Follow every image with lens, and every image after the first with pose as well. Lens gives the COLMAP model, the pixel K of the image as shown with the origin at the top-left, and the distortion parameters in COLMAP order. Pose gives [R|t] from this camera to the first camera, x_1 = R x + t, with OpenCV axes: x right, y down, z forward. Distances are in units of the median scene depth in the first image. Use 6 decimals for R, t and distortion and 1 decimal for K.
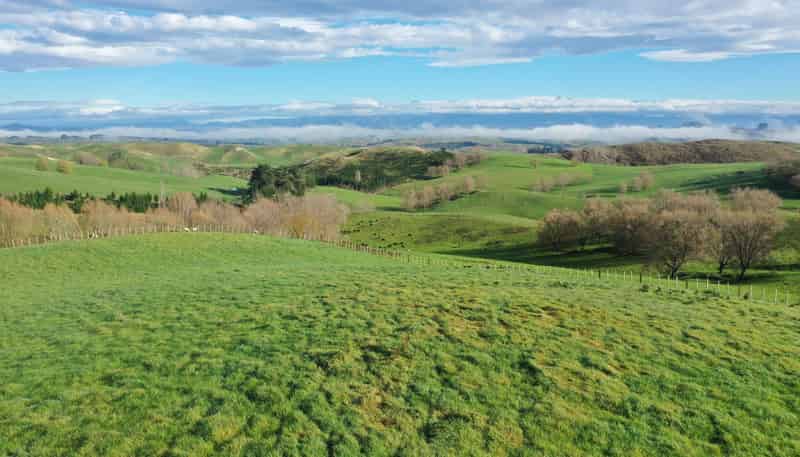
lens RADIAL K [[623.6, 0, 395.7], [0, 623.6, 232.1], [0, 0, 1]] dist [-0.016975, 0.000052]
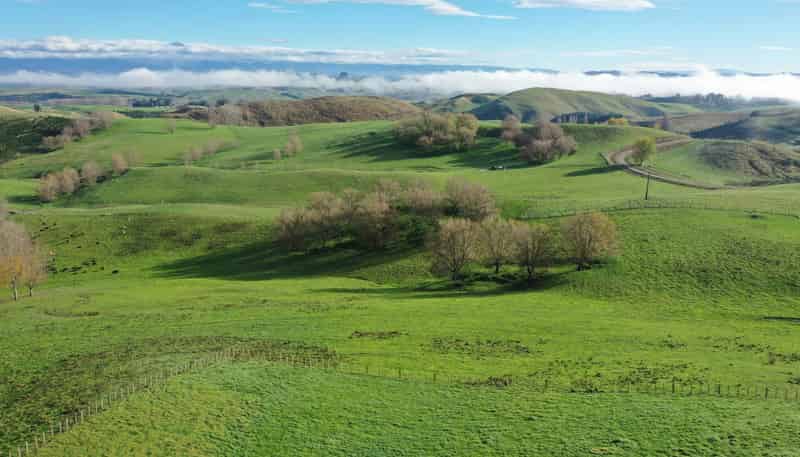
lens RADIAL K [[623.6, 0, 395.7], [0, 623.6, 232.1], [0, 0, 1]] dist [-0.016975, 0.000052]
pose [[0.813976, -0.135707, 0.564824, -0.073270], [0.088086, 0.989920, 0.110900, -0.040890], [-0.574181, -0.040517, 0.817726, 0.042973]]
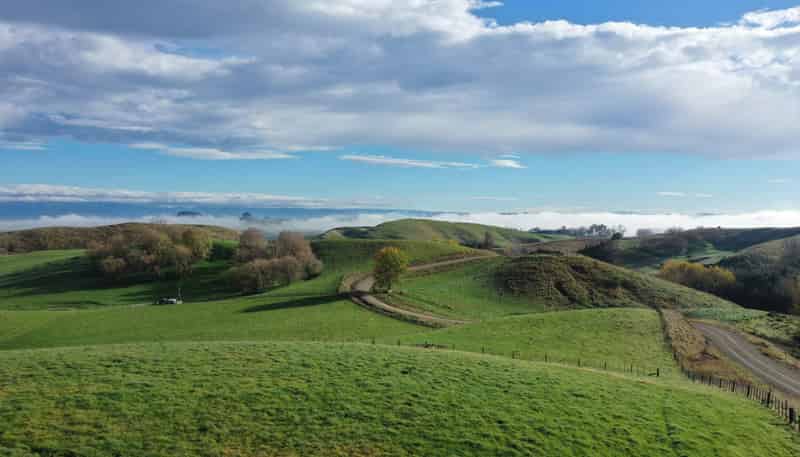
lens RADIAL K [[623.6, 0, 395.7], [0, 623.6, 232.1], [0, 0, 1]] dist [-0.016975, 0.000052]
pose [[0.738333, -0.010825, 0.674349, 0.323314], [0.107663, 0.988941, -0.102004, -0.004342], [-0.665787, 0.147915, 0.731333, 0.142115]]
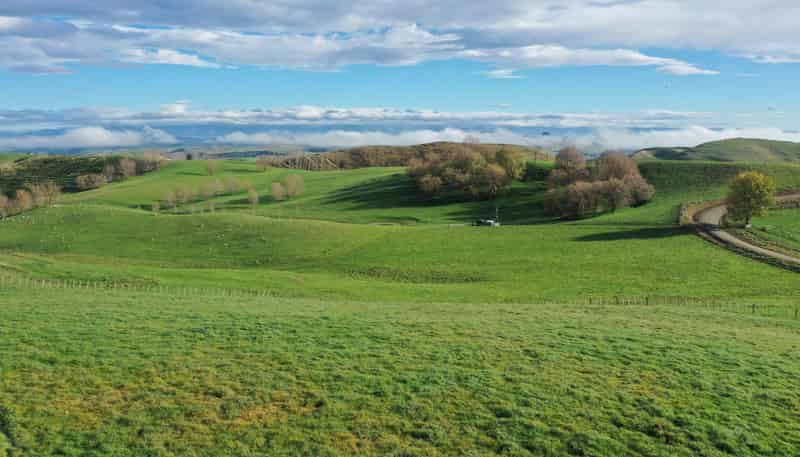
lens RADIAL K [[623.6, 0, 395.7], [0, 623.6, 232.1], [0, 0, 1]] dist [-0.016975, 0.000052]
pose [[0.962767, -0.038012, 0.267648, 0.327158], [0.042394, 0.999045, -0.010612, -0.010817], [-0.266989, 0.021563, 0.963458, 0.191336]]
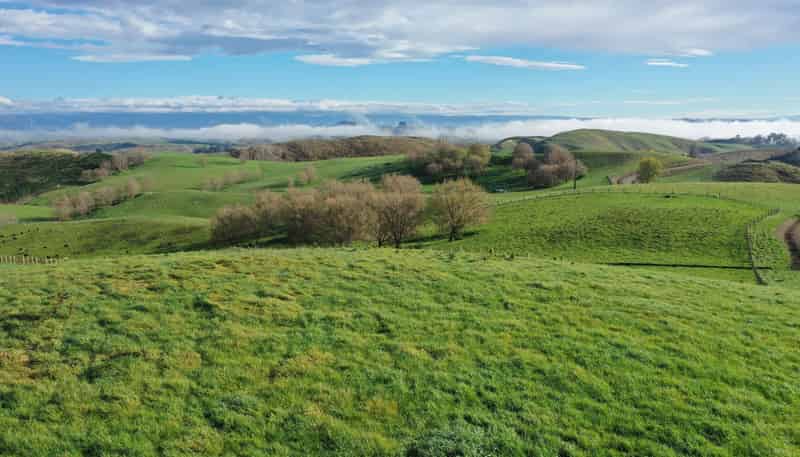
lens RADIAL K [[623.6, 0, 395.7], [0, 623.6, 232.1], [0, 0, 1]] dist [-0.016975, 0.000052]
pose [[0.868631, -0.086275, 0.487890, 0.000386], [0.086180, 0.996021, 0.022697, 0.003324], [-0.487907, 0.022331, 0.872610, 0.000566]]
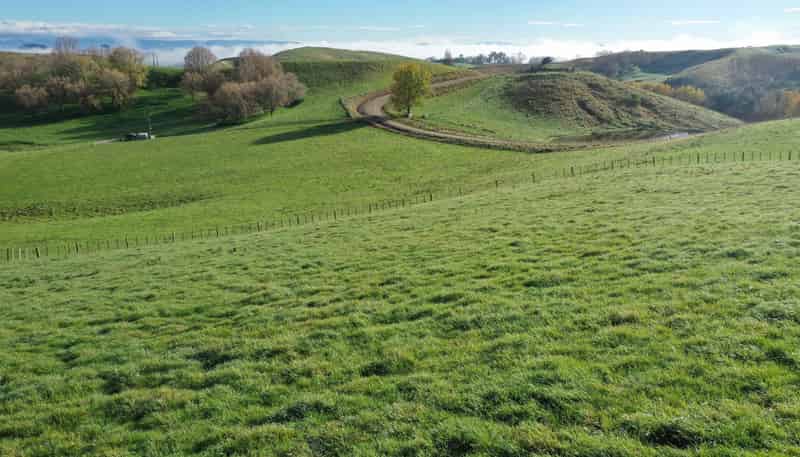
lens RADIAL K [[623.6, 0, 395.7], [0, 623.6, 232.1], [0, 0, 1]] dist [-0.016975, 0.000052]
pose [[0.592542, -0.226733, 0.772972, 0.297244], [0.136987, 0.973956, 0.180676, -0.009592], [-0.793806, -0.001171, 0.608169, 0.267320]]
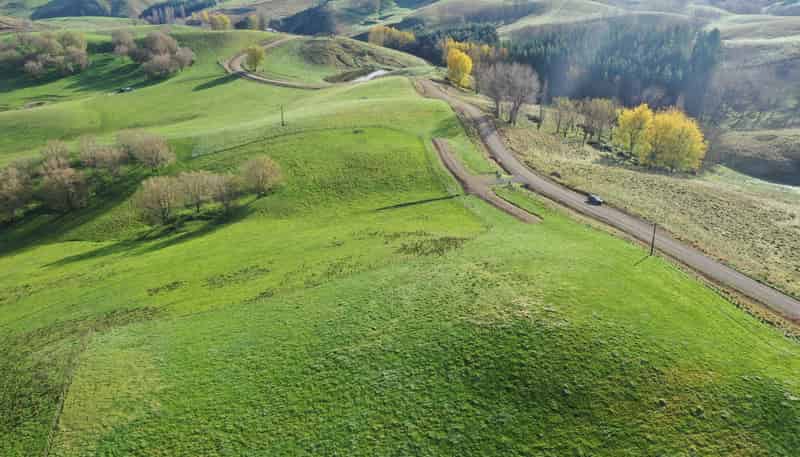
lens RADIAL K [[623.6, 0, 395.7], [0, 623.6, 232.1], [0, 0, 1]] dist [-0.016975, 0.000052]
pose [[0.321376, -0.403105, 0.856869, -0.173060], [0.159914, 0.914977, 0.370465, -0.100227], [-0.933351, 0.017967, 0.358514, 0.000139]]
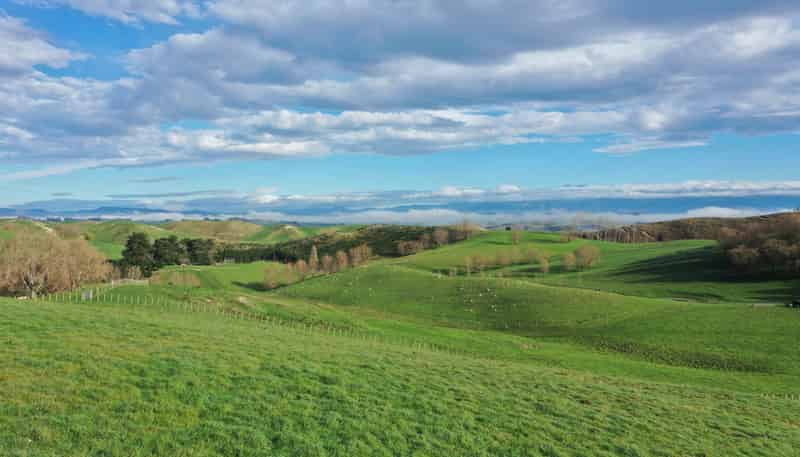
lens RADIAL K [[623.6, 0, 395.7], [0, 623.6, 232.1], [0, 0, 1]] dist [-0.016975, 0.000052]
pose [[0.971047, 0.004580, -0.238846, 0.372725], [-0.036853, 0.990720, -0.130830, -0.004659], [0.236031, 0.135844, 0.962204, 0.207003]]
